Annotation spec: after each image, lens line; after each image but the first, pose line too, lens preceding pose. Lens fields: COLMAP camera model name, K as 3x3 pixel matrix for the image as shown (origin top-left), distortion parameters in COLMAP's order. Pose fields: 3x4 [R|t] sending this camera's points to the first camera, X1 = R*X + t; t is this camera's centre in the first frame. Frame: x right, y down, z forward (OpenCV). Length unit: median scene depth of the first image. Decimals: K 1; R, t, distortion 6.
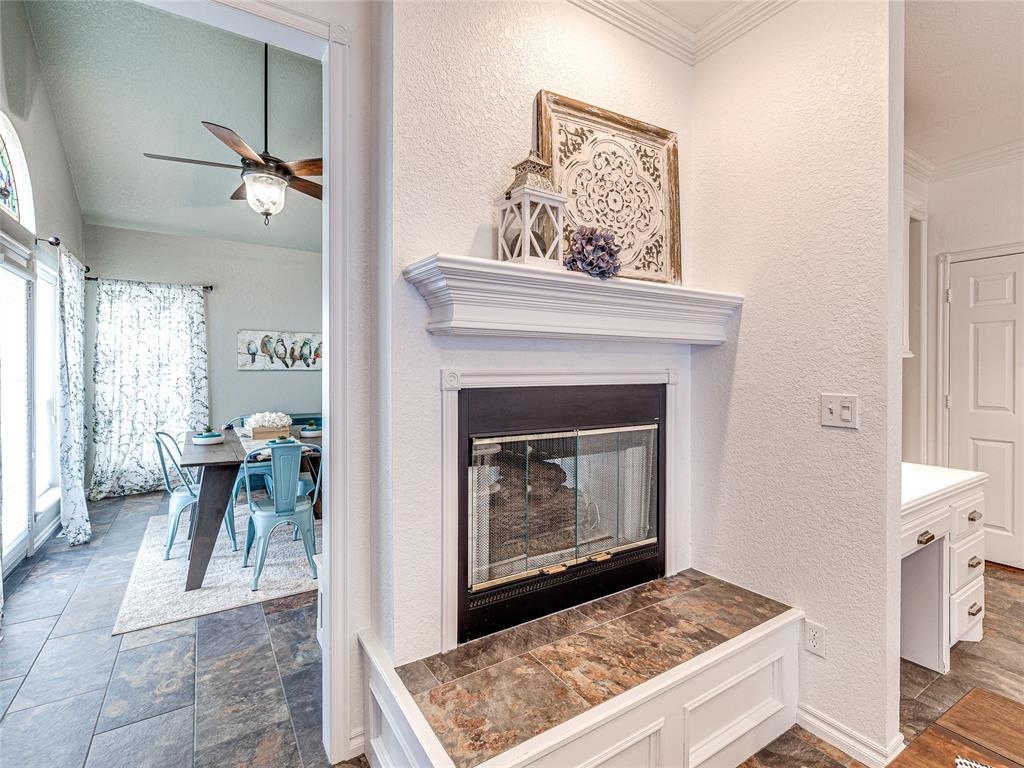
lens RADIAL K [[481.6, 0, 512.2], [0, 481.6, 371.9], [0, 0, 1]] dist [0.000721, 0.000457]
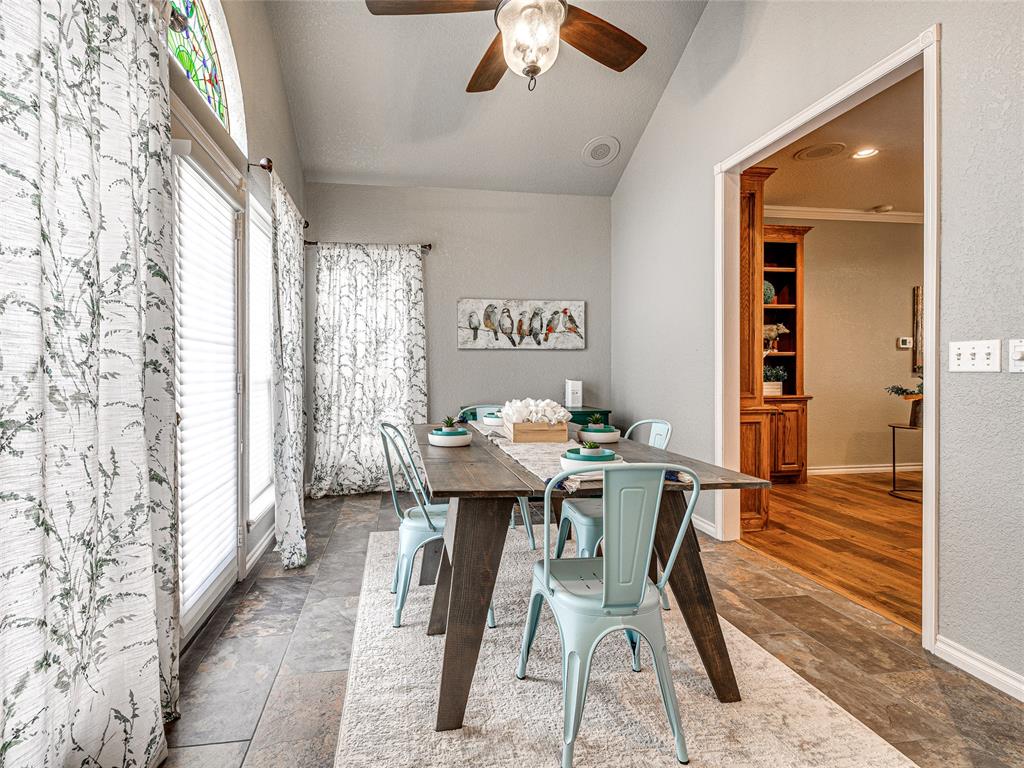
lens RADIAL K [[470.0, 0, 482.6], [0, 470.0, 380.3], [0, 0, 1]] dist [-0.001263, 0.000064]
pose [[0.924921, 0.008168, -0.380071, -0.263995], [-0.002431, 0.999876, 0.015572, 0.040243], [0.380151, -0.013479, 0.924826, 0.330293]]
